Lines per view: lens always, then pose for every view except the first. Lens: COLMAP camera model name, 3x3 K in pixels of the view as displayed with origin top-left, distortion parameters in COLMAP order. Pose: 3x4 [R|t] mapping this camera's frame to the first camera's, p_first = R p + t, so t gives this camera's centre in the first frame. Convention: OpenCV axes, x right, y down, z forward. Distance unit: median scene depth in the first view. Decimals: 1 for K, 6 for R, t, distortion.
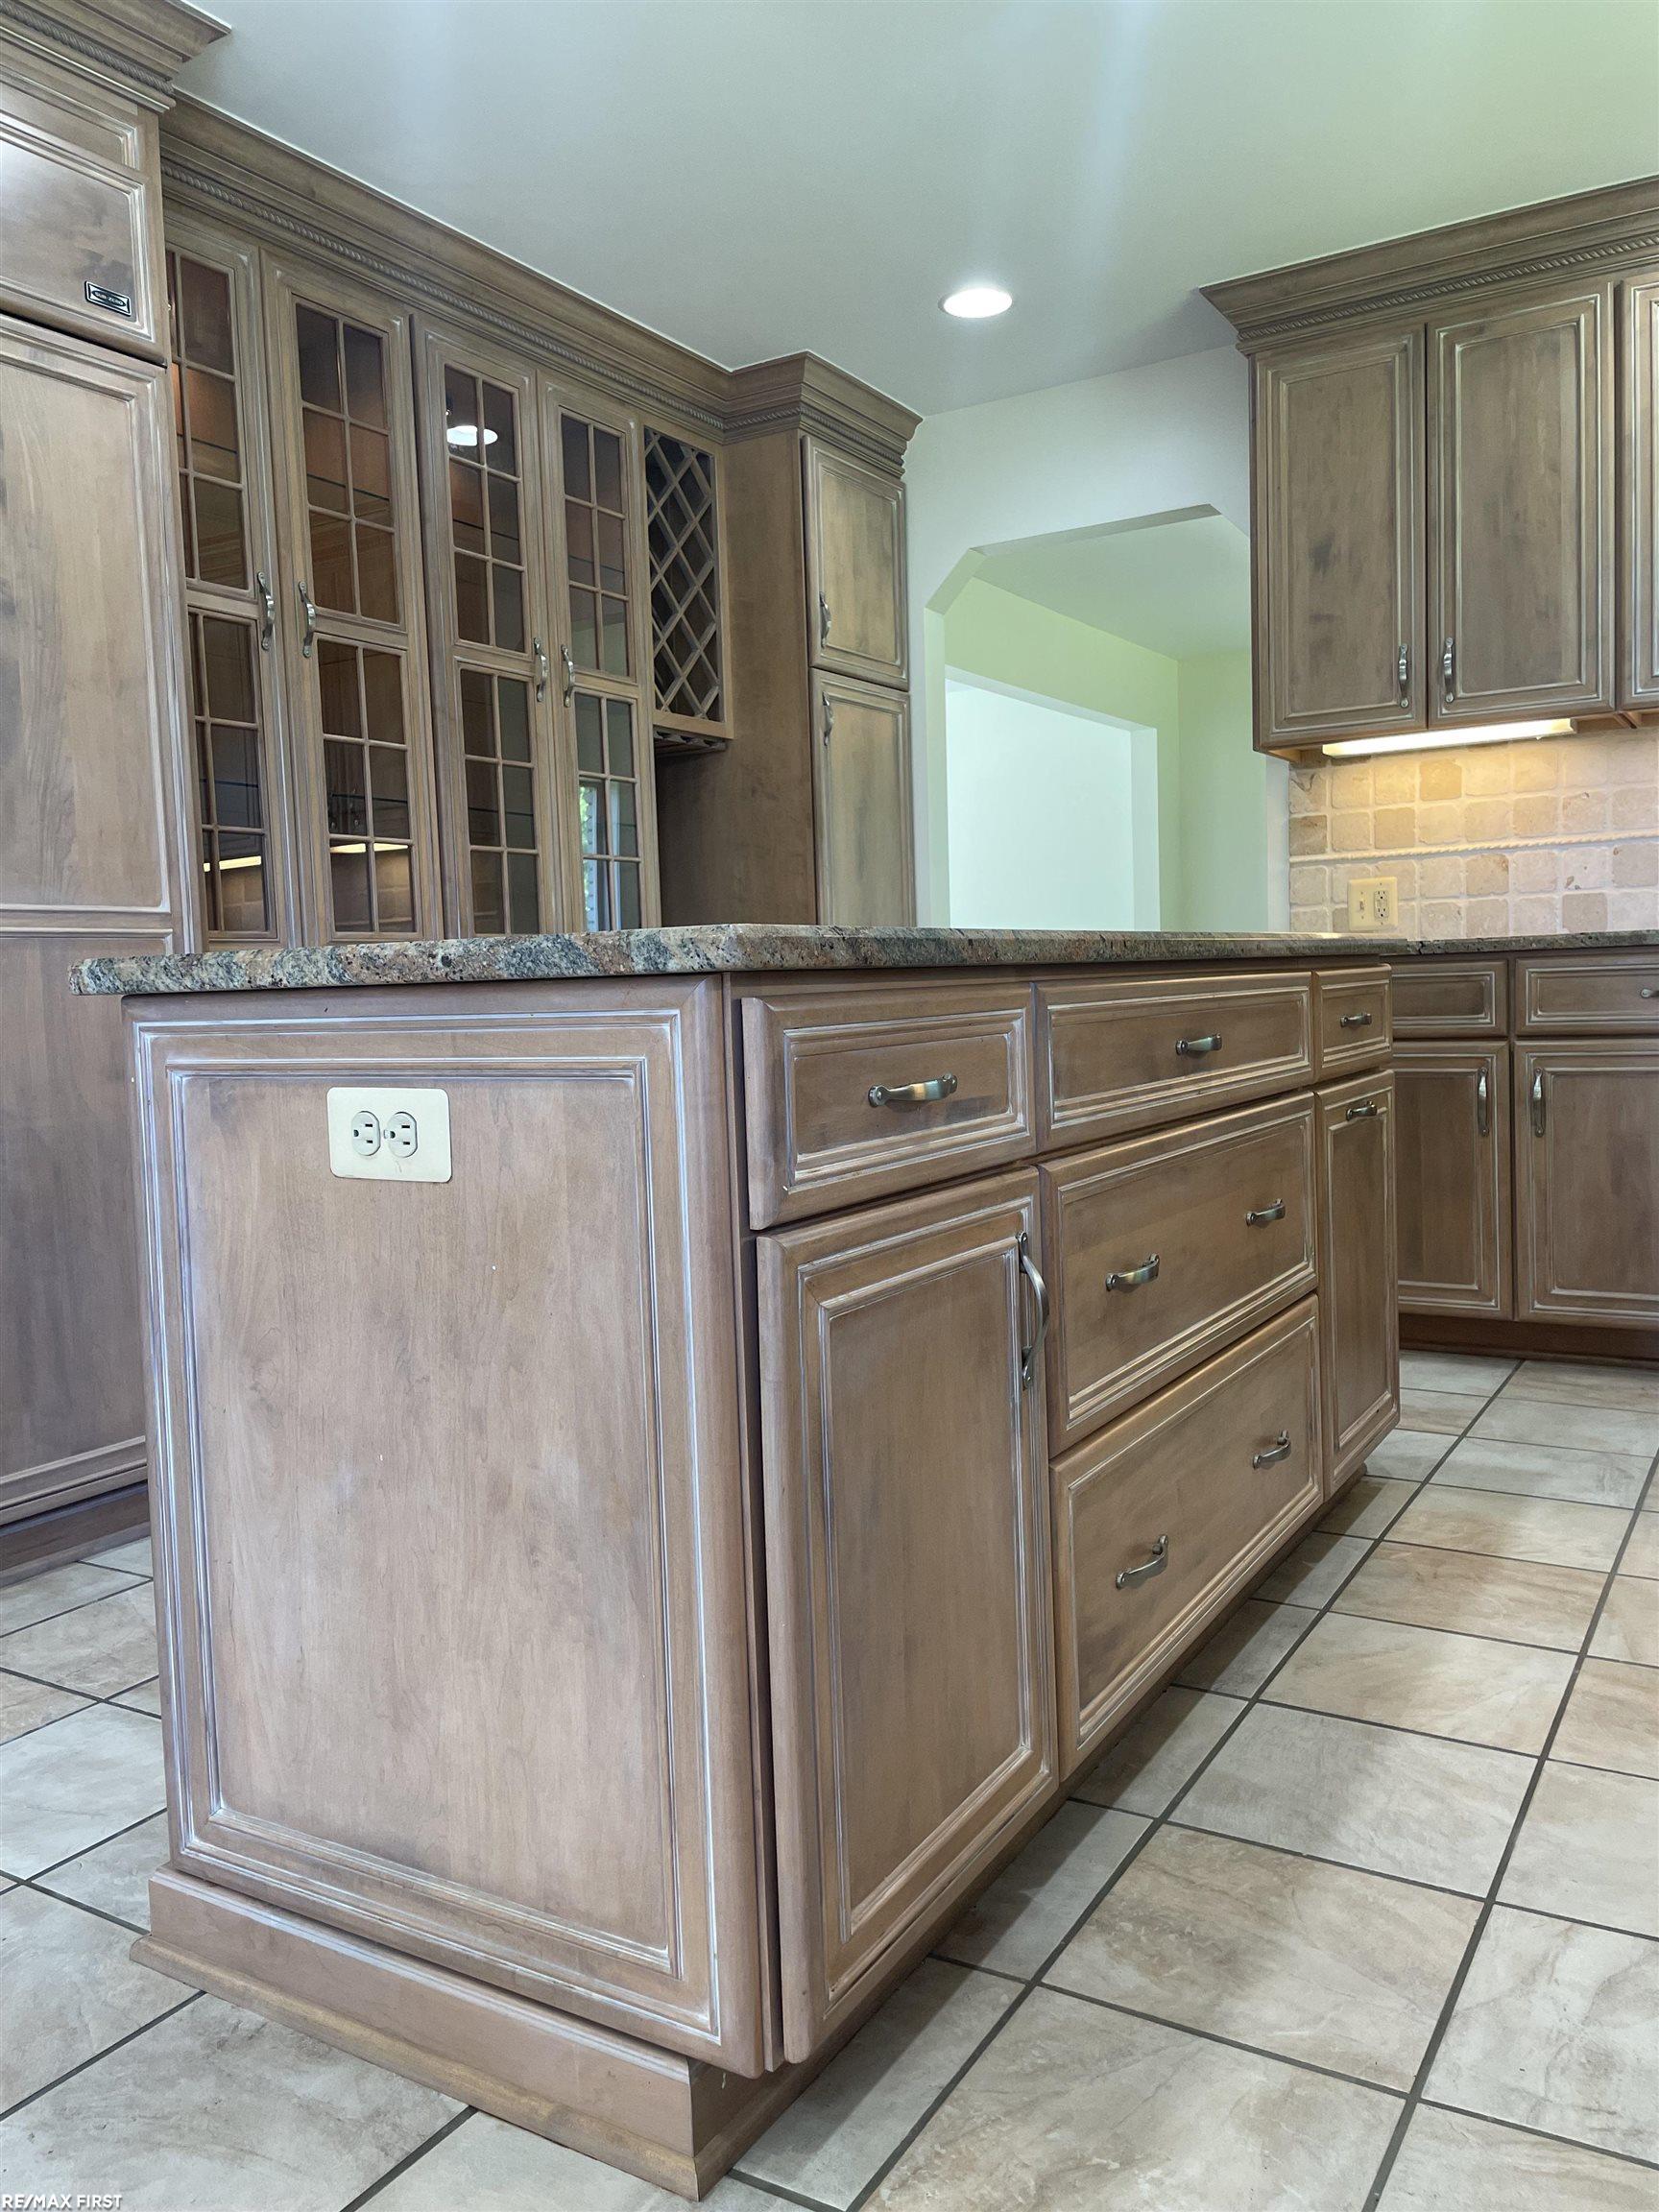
lens RADIAL K [[1673.3, 0, 830.4], [0, 1673.3, 1094.4], [0, 0, 1]] dist [0.075428, -0.098006]
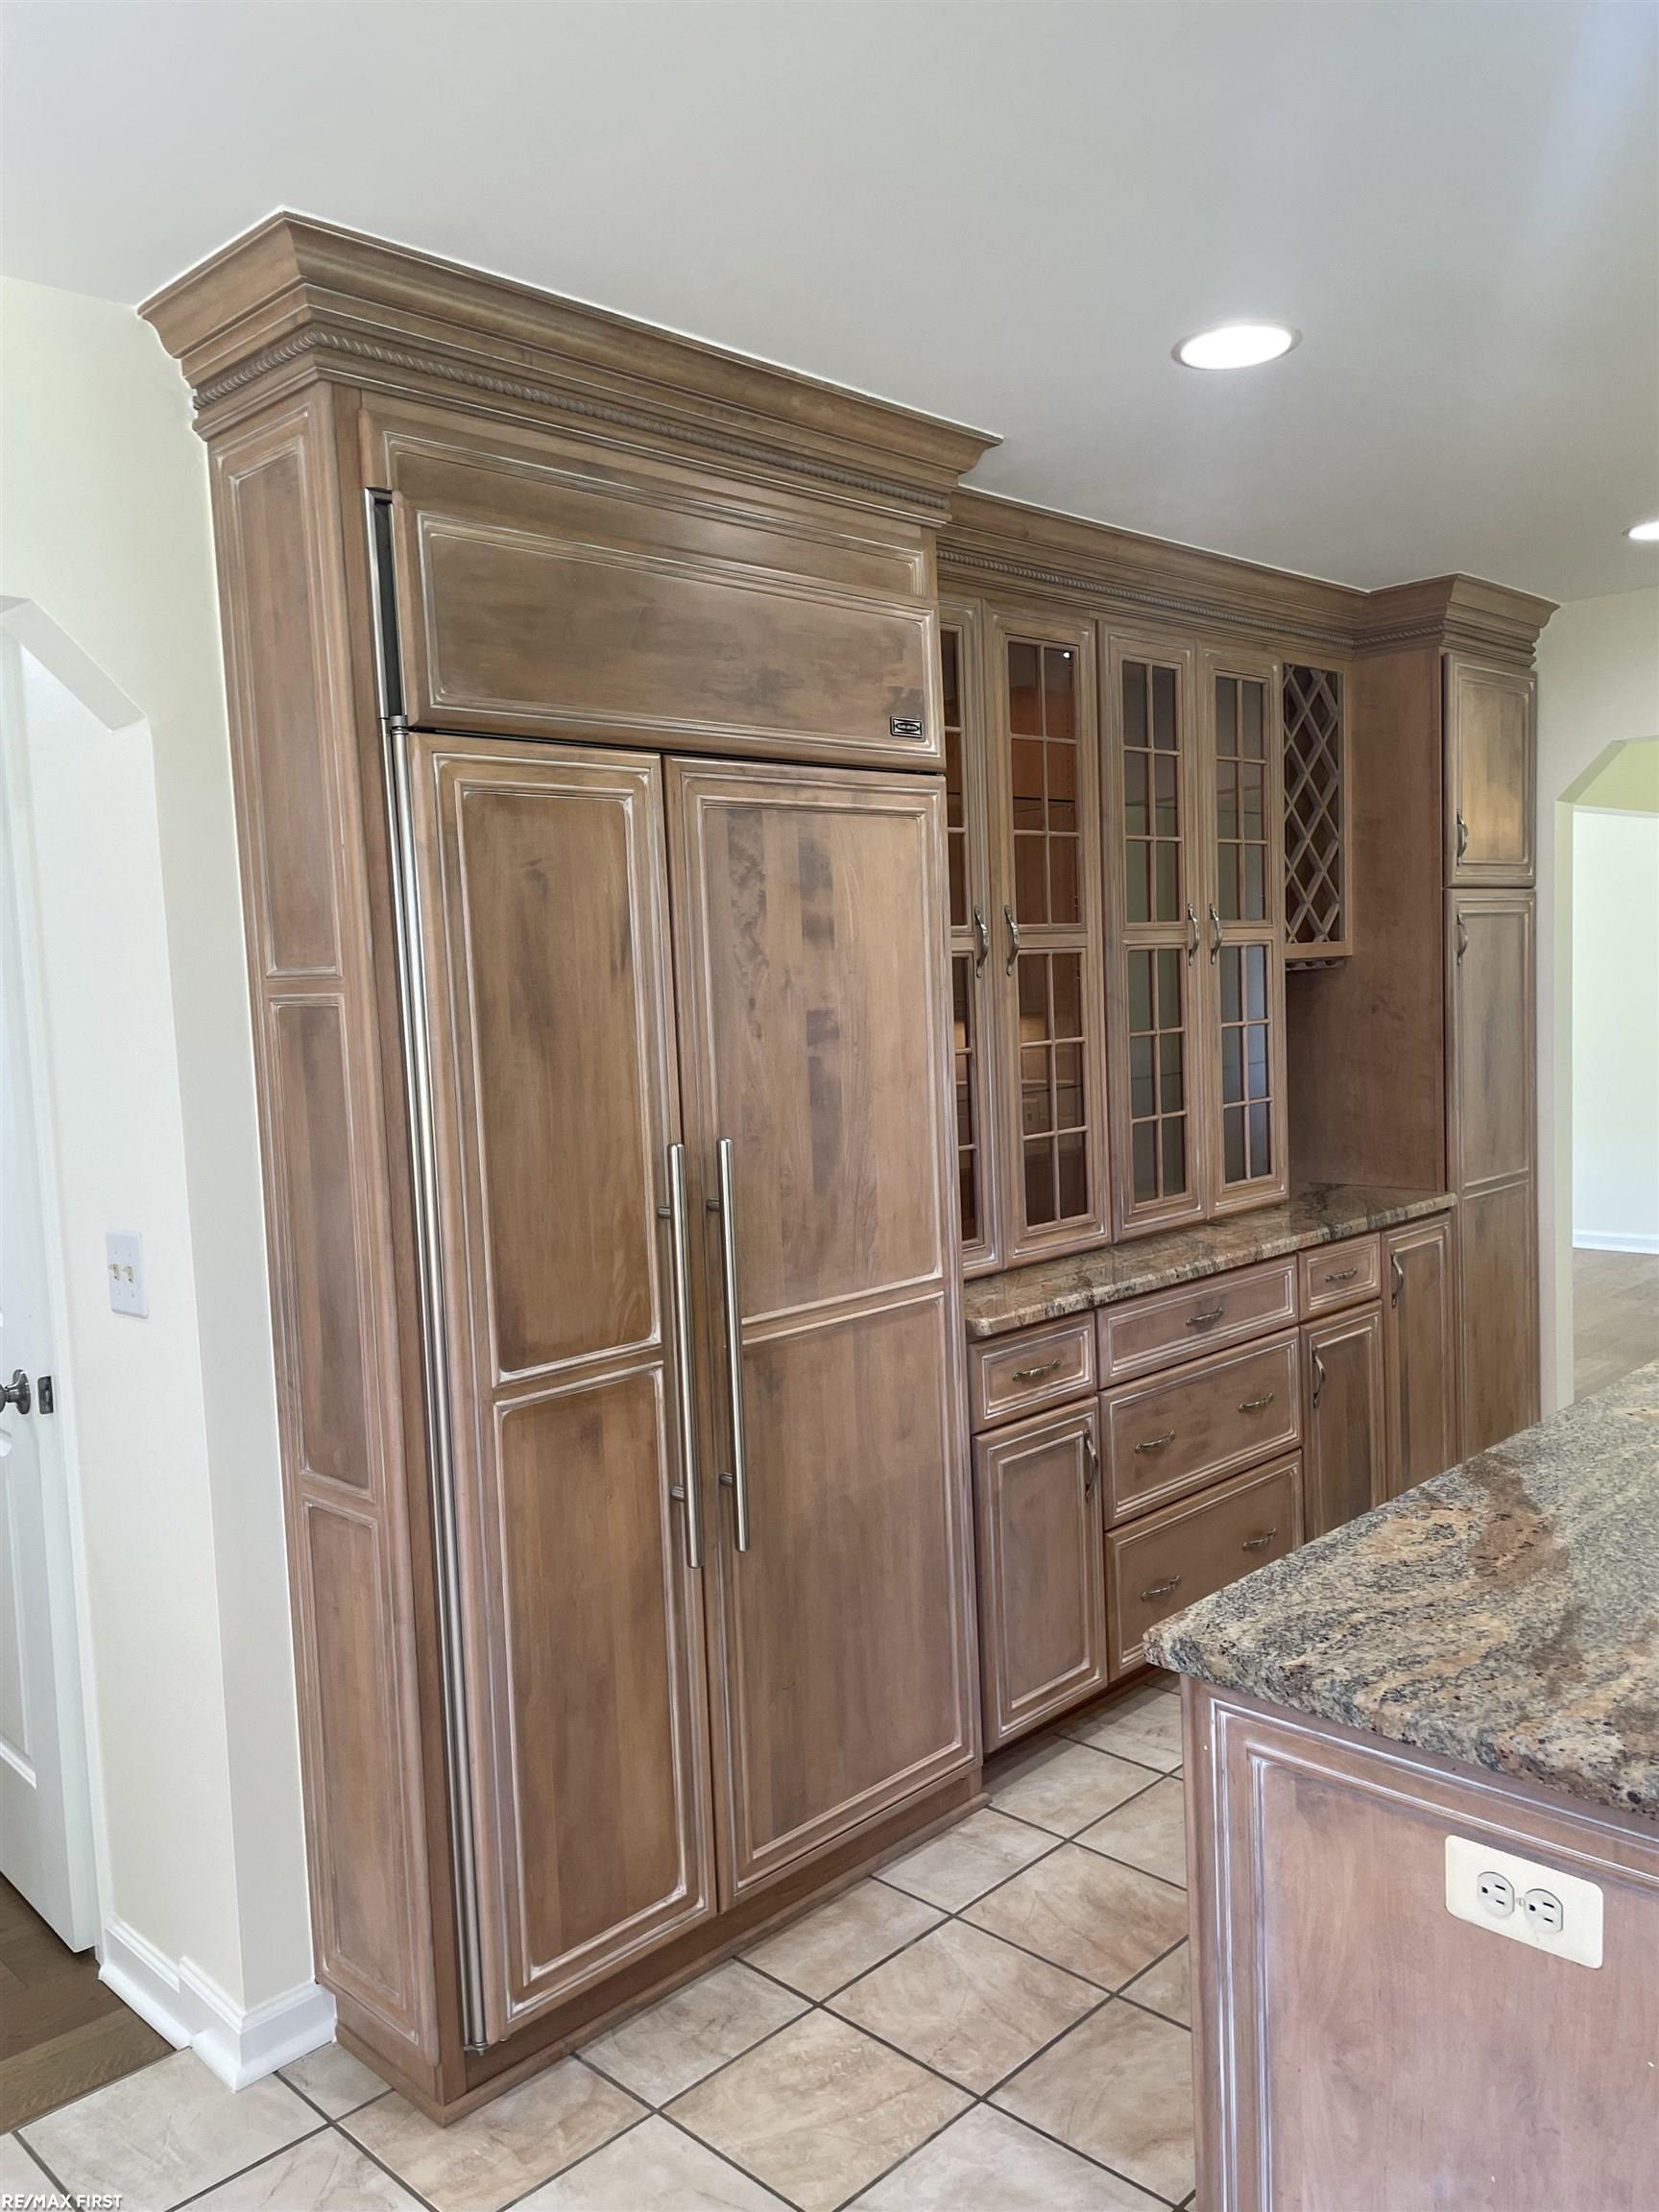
lens RADIAL K [[1673.3, 0, 808.5], [0, 1673.3, 1121.5], [0, 0, 1]] dist [0.075428, -0.098006]
pose [[0.970367, 0.012948, -0.241288, -0.183216], [-0.006189, 0.999568, 0.028746, -0.202302], [0.241556, -0.026401, 0.970028, -0.053597]]
